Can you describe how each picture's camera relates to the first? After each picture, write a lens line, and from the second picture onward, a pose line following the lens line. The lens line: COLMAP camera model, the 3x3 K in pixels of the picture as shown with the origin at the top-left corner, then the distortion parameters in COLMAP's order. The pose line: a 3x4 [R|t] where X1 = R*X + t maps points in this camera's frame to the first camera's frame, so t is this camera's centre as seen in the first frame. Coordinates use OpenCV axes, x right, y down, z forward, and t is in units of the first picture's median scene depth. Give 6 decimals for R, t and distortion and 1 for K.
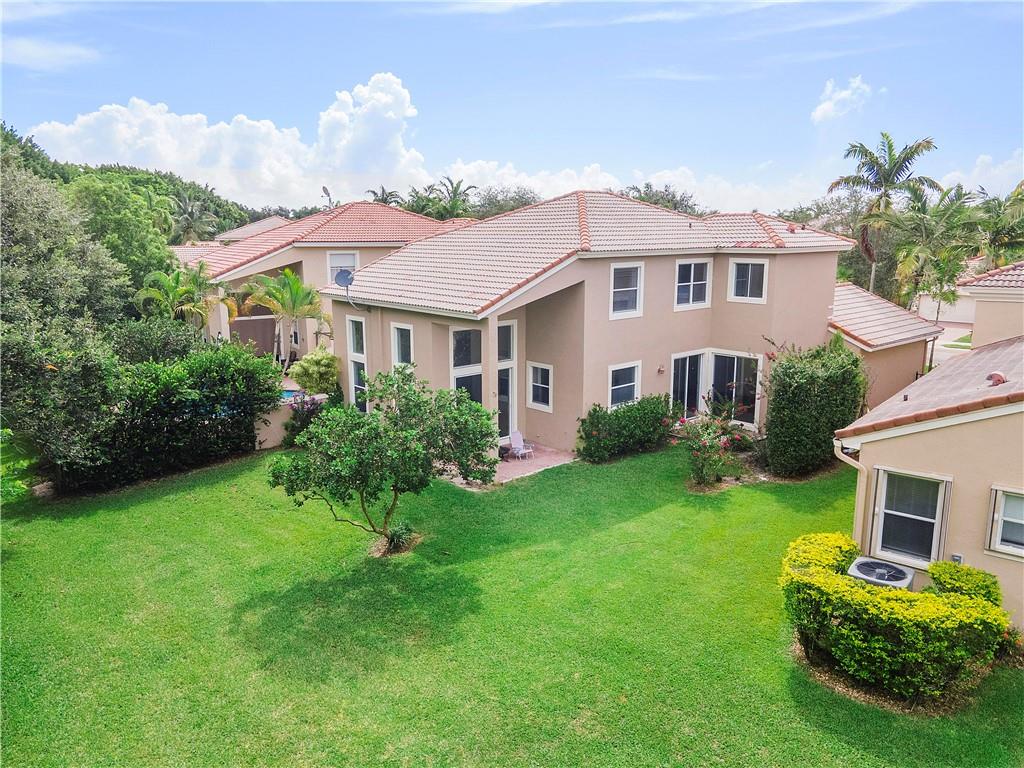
lens RADIAL K [[749.6, 0, 512.0], [0, 749.6, 384.0], [0, 0, 1]] dist [0.033352, 0.026318]
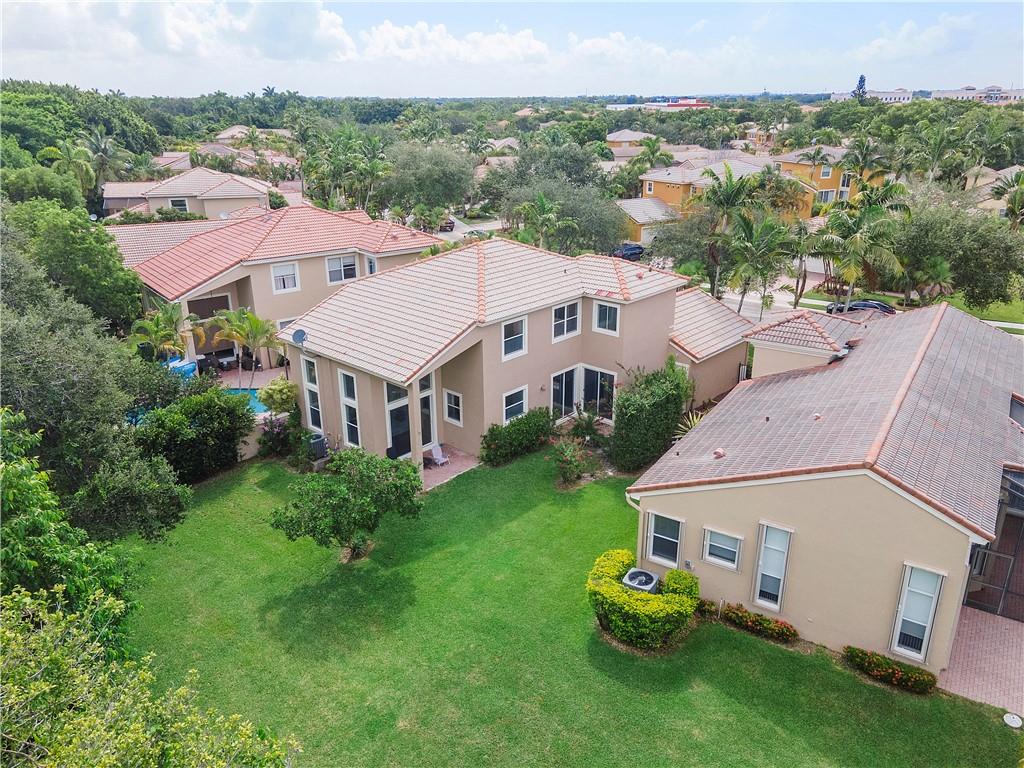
lens RADIAL K [[749.6, 0, 512.0], [0, 749.6, 384.0], [0, 0, 1]] dist [0.033352, 0.026318]
pose [[0.994876, -0.036370, 0.094333, 0.019585], [0.020715, 0.986589, 0.161904, -0.281421], [-0.098956, -0.159120, 0.982287, -0.360187]]
